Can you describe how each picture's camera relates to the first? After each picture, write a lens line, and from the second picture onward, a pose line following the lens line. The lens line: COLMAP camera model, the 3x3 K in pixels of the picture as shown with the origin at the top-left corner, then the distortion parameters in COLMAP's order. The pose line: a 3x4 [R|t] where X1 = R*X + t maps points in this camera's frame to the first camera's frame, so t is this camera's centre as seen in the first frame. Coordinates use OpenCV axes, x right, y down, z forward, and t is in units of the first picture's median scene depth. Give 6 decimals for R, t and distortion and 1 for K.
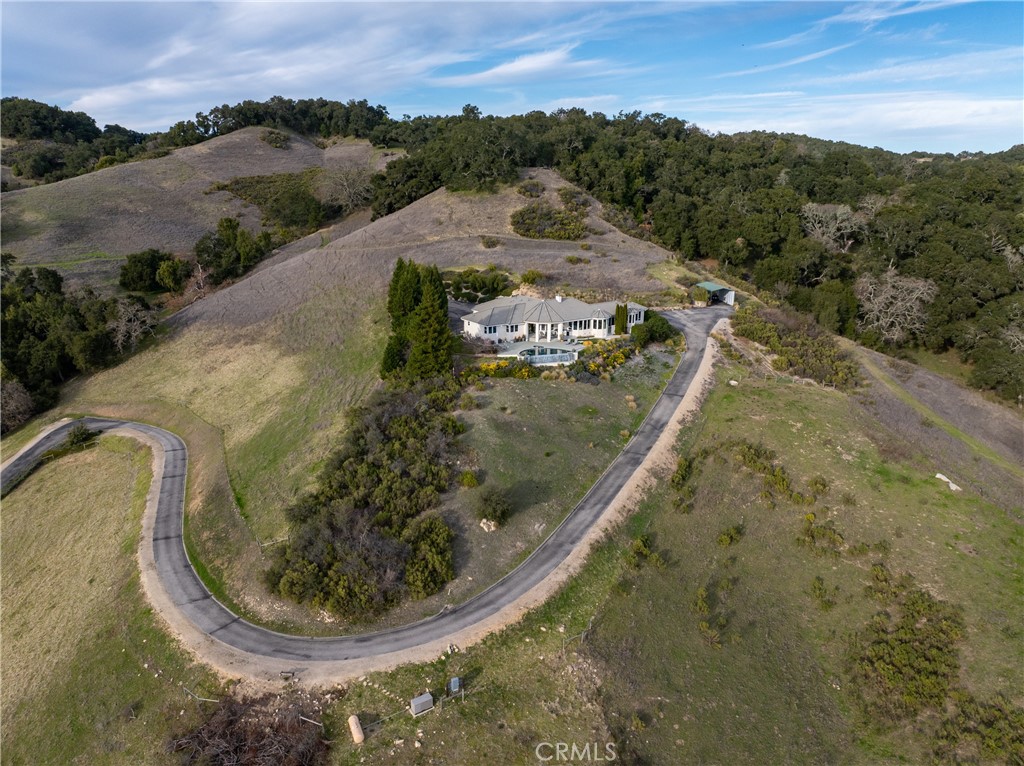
lens RADIAL K [[723.0, 0, 512.0], [0, 723.0, 383.0], [0, 0, 1]] dist [-0.033334, 0.004733]
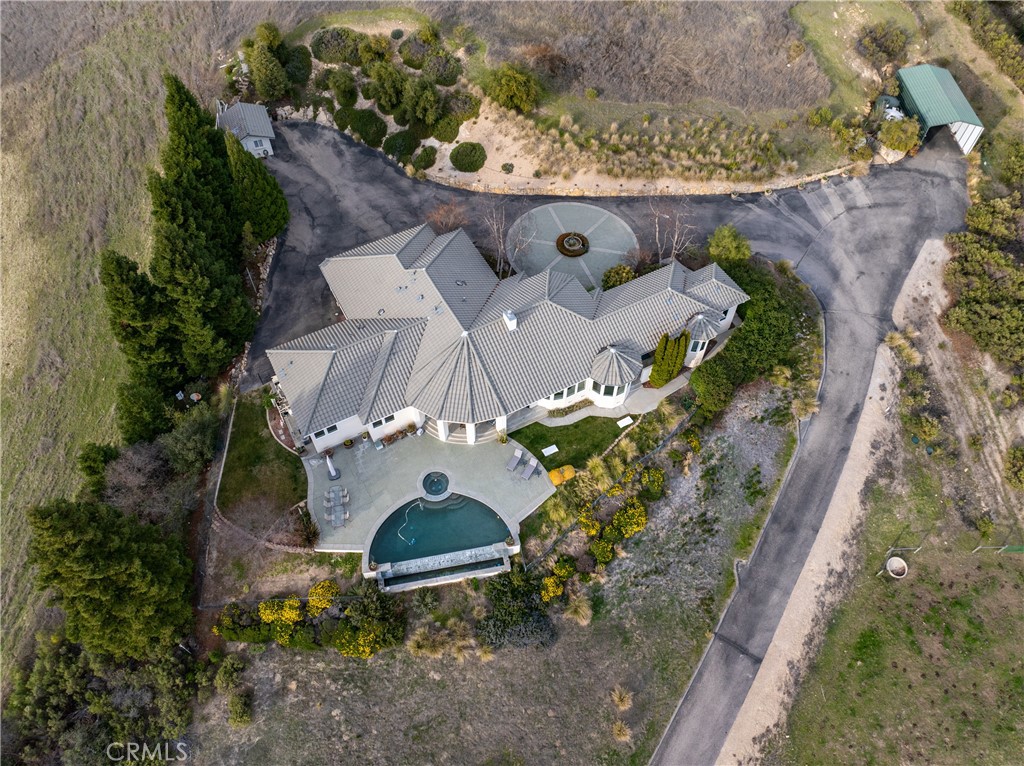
lens RADIAL K [[723.0, 0, 512.0], [0, 723.0, 383.0], [0, 0, 1]] dist [-0.033334, 0.004733]
pose [[0.991106, 0.103908, -0.083135, 0.104984], [-0.032142, 0.793161, 0.608163, -0.335618], [0.129132, -0.600082, 0.789447, 0.701833]]
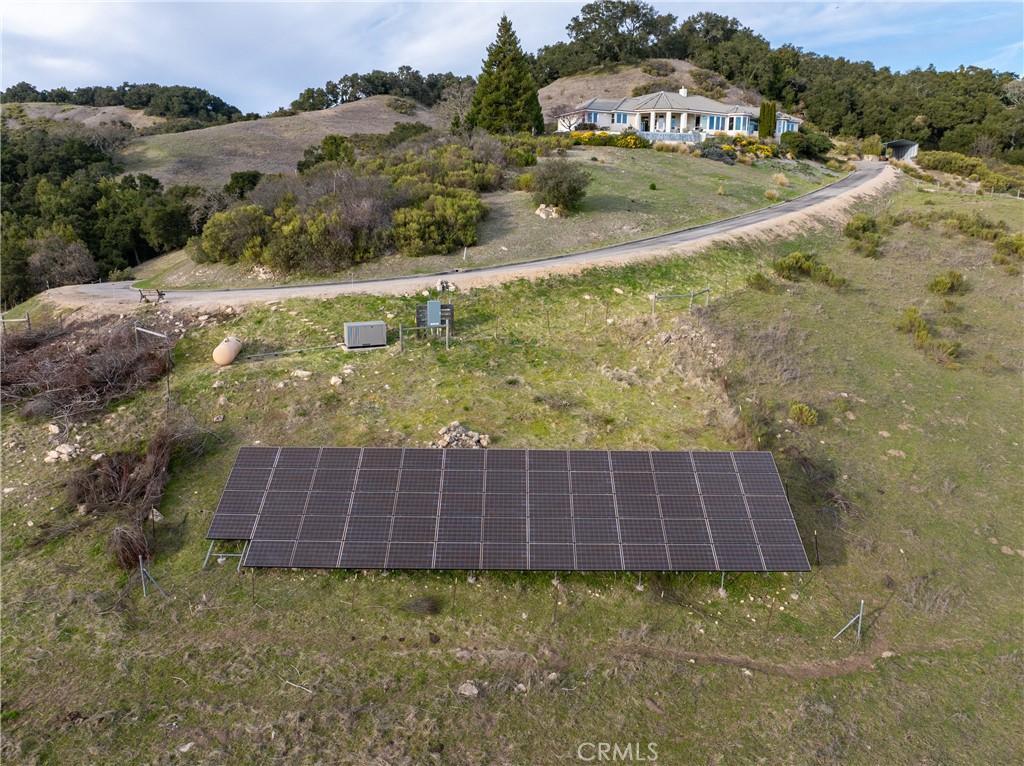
lens RADIAL K [[723.0, 0, 512.0], [0, 723.0, 383.0], [0, 0, 1]] dist [-0.033334, 0.004733]
pose [[0.983716, 0.047906, -0.173229, 0.033790], [-0.055535, 0.997677, -0.039463, 0.238546], [0.170936, 0.048440, 0.984091, 0.244586]]
